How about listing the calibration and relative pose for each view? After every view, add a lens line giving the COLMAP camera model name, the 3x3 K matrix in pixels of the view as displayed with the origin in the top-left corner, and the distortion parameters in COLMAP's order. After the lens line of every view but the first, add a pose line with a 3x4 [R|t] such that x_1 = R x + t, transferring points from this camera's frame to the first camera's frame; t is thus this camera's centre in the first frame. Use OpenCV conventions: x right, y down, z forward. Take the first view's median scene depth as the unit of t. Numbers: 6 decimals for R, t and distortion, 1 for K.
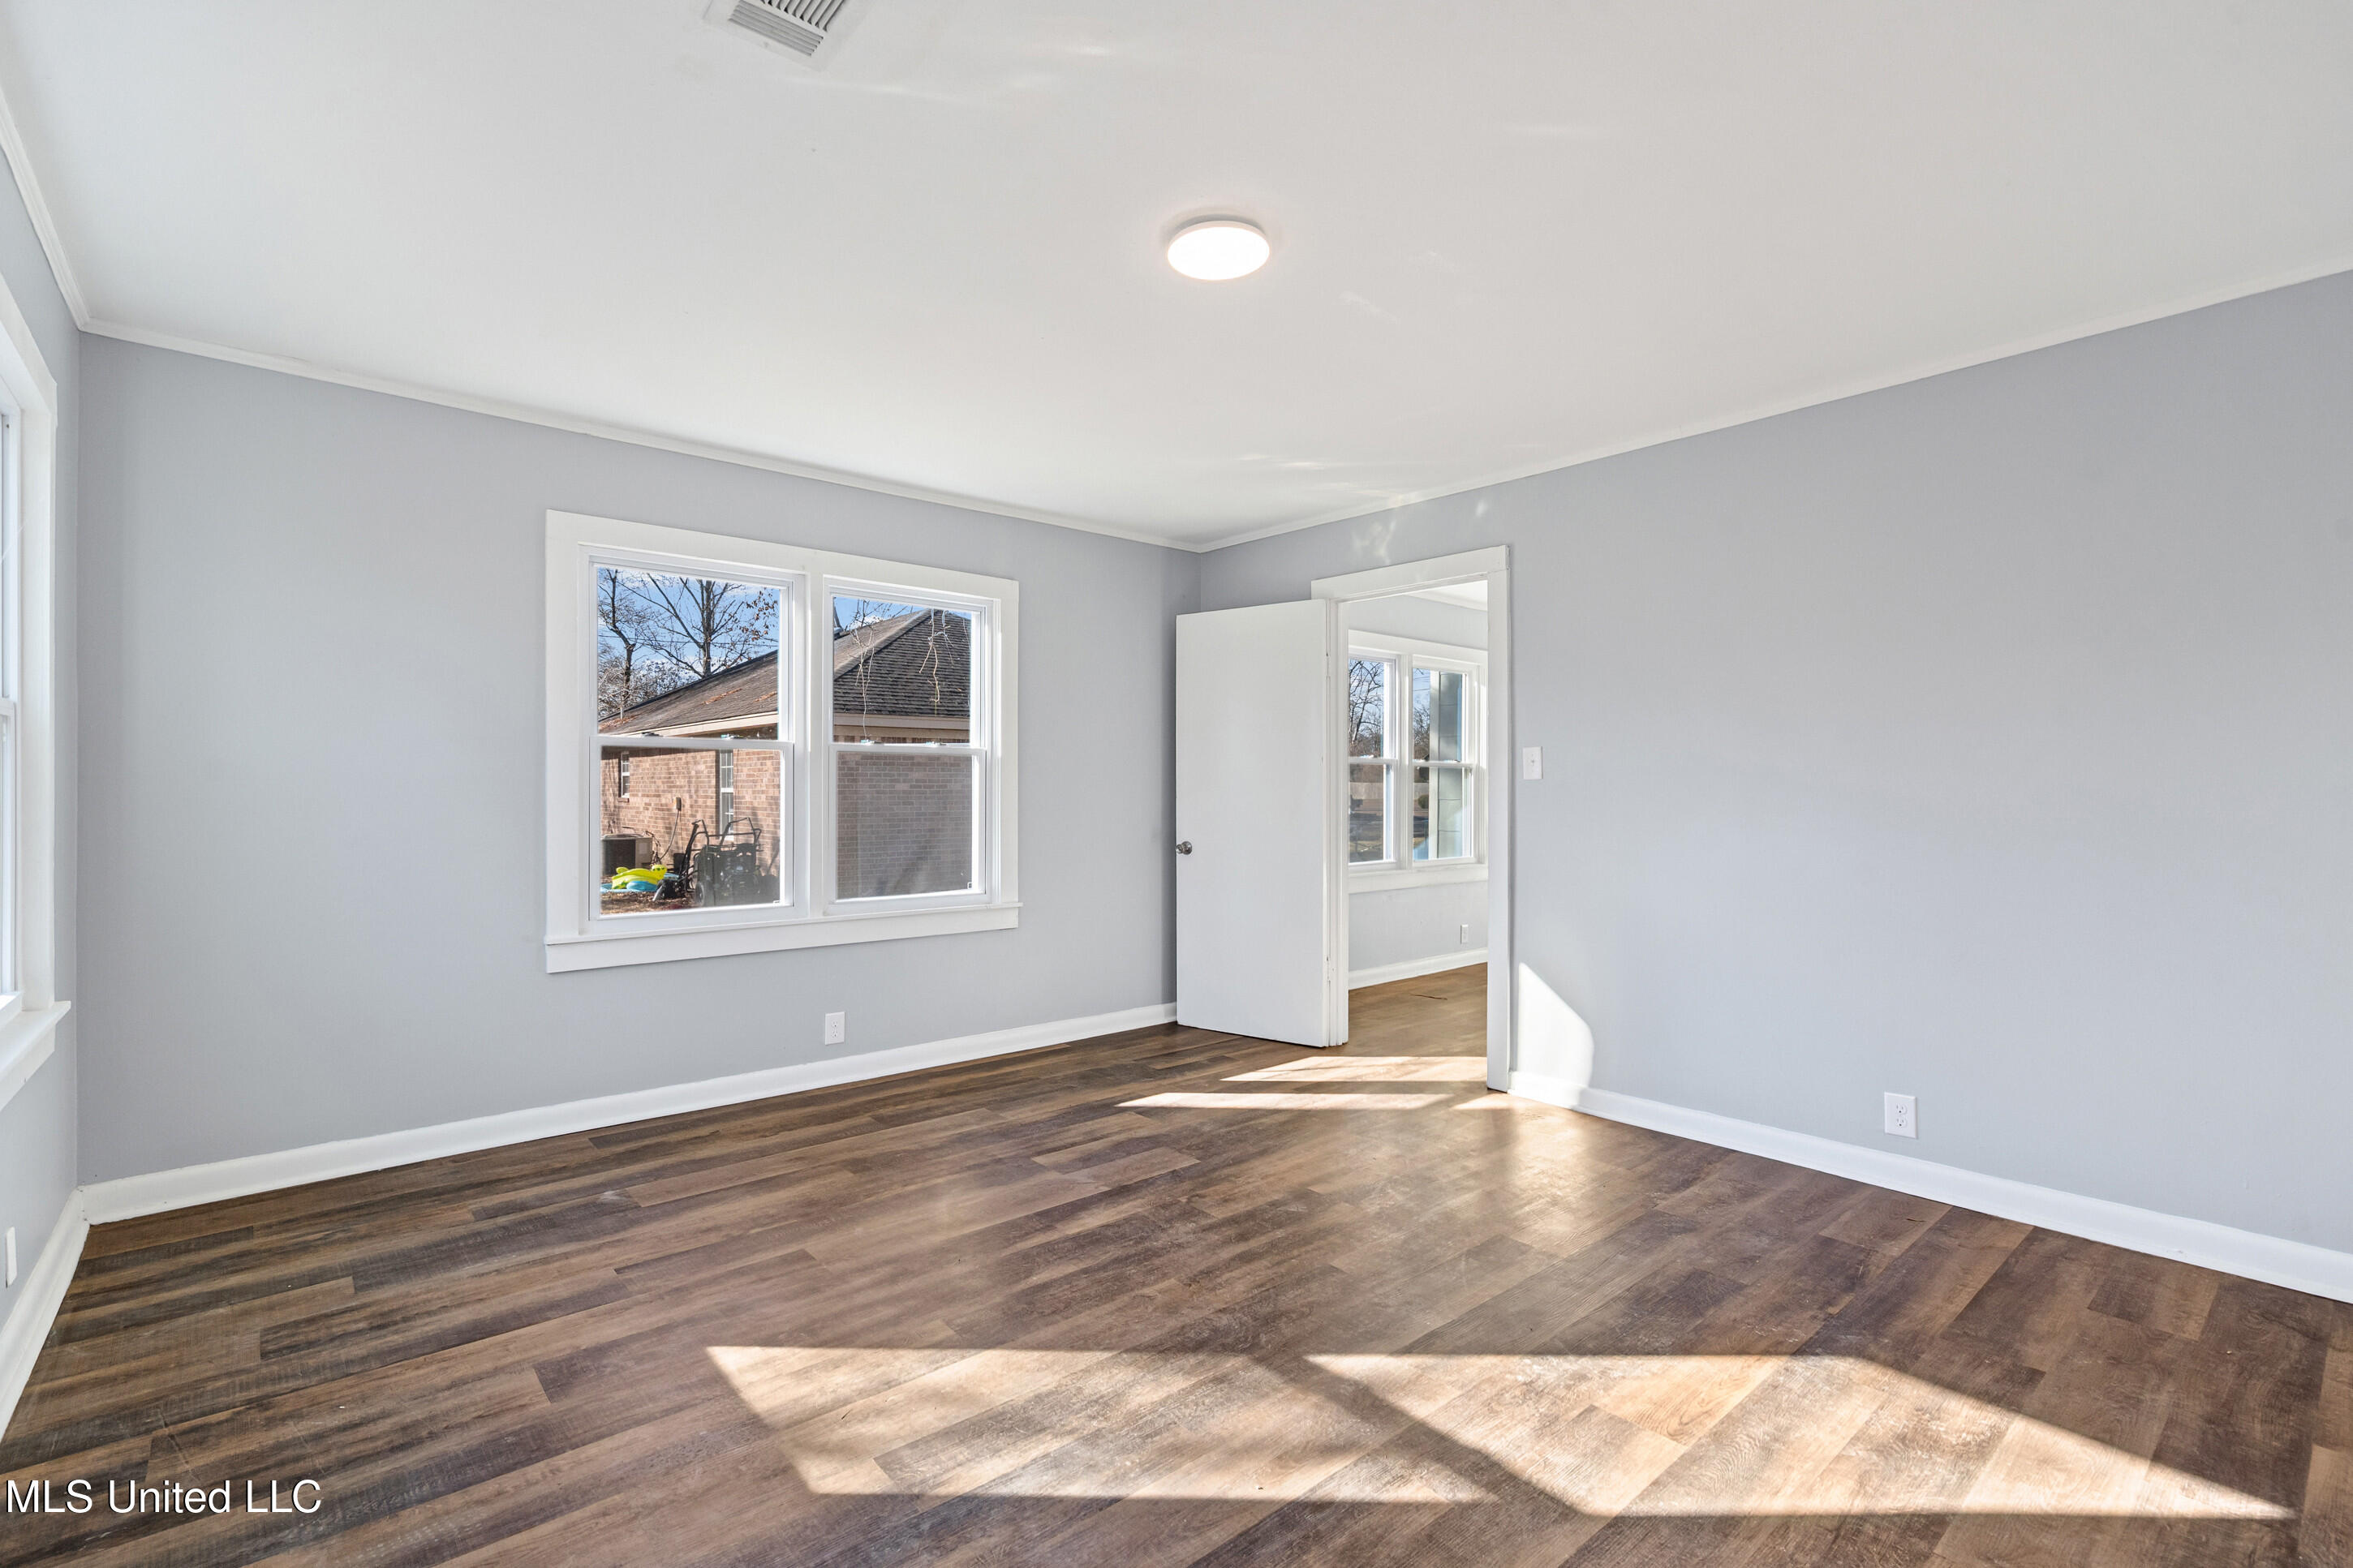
lens RADIAL K [[1067.8, 0, 1178.5], [0, 1067.8, 789.6], [0, 0, 1]] dist [0.000243, 0.000132]
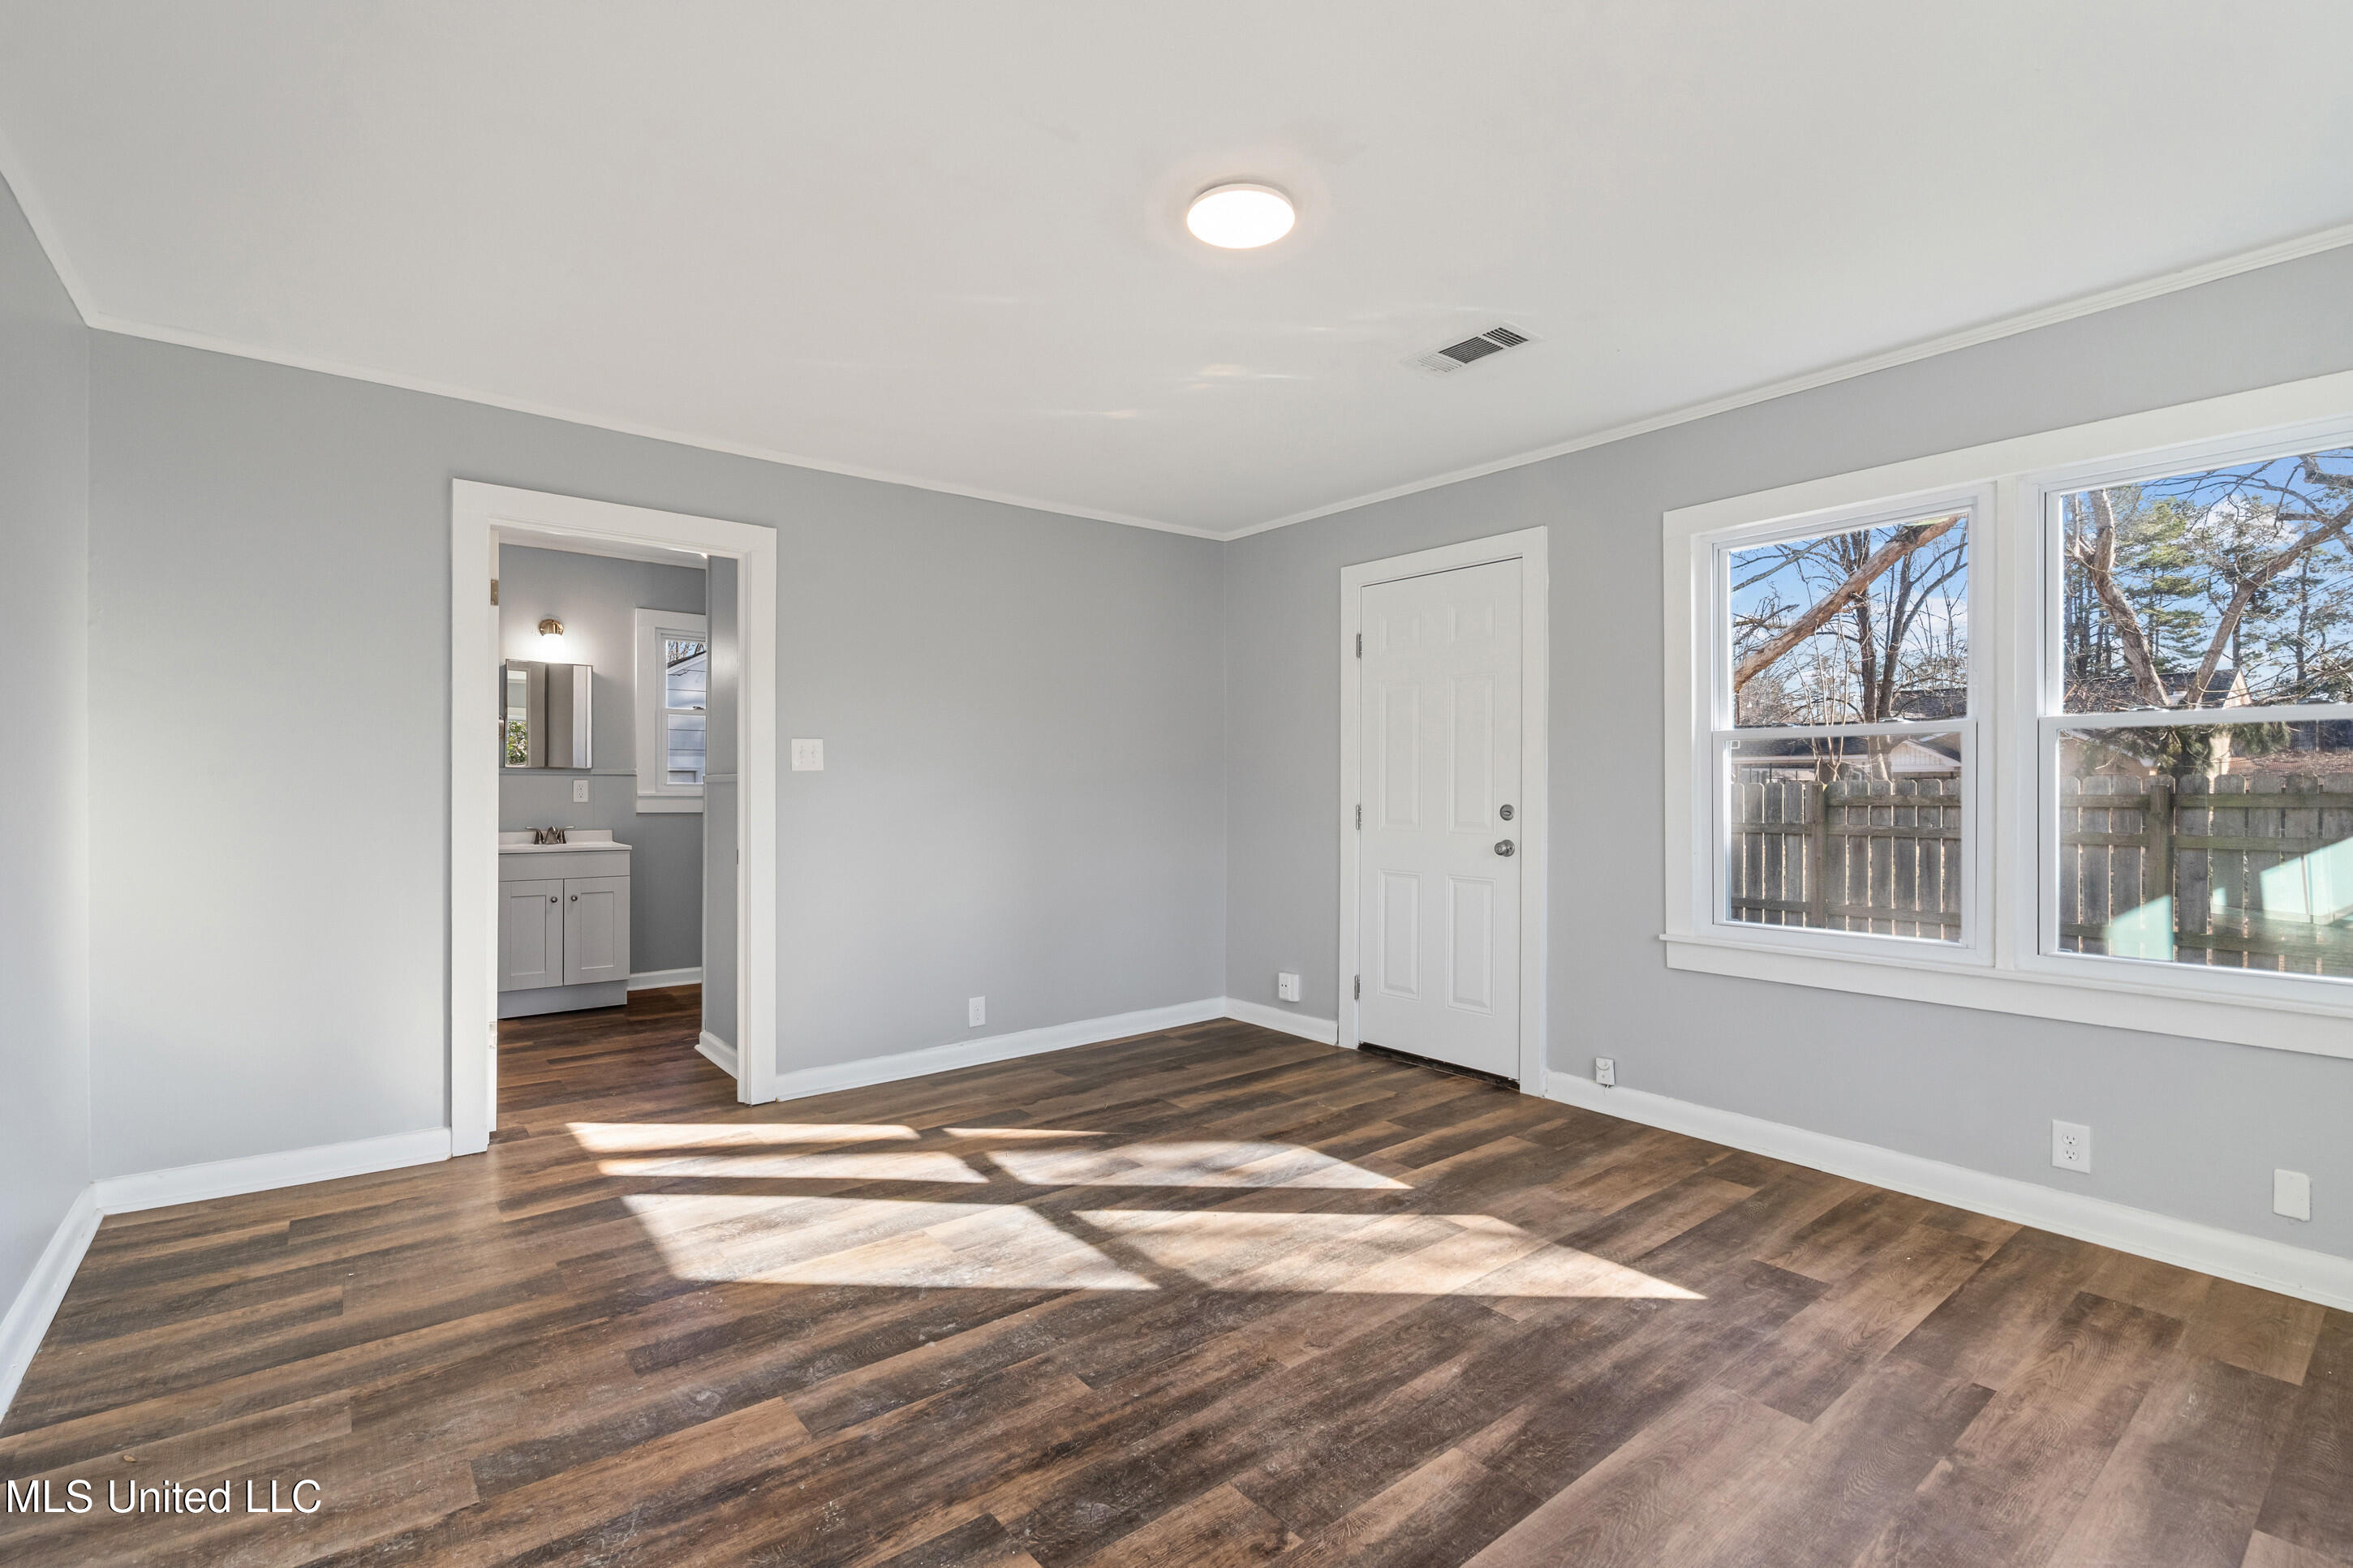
lens RADIAL K [[1067.8, 0, 1168.8], [0, 1067.8, 796.0], [0, 0, 1]] dist [0.000243, 0.000132]
pose [[-0.998960, -0.004049, 0.045421, 0.056706], [-0.003659, 0.999956, 0.008676, 0.002003], [-0.045454, 0.008501, -0.998930, 1.976451]]
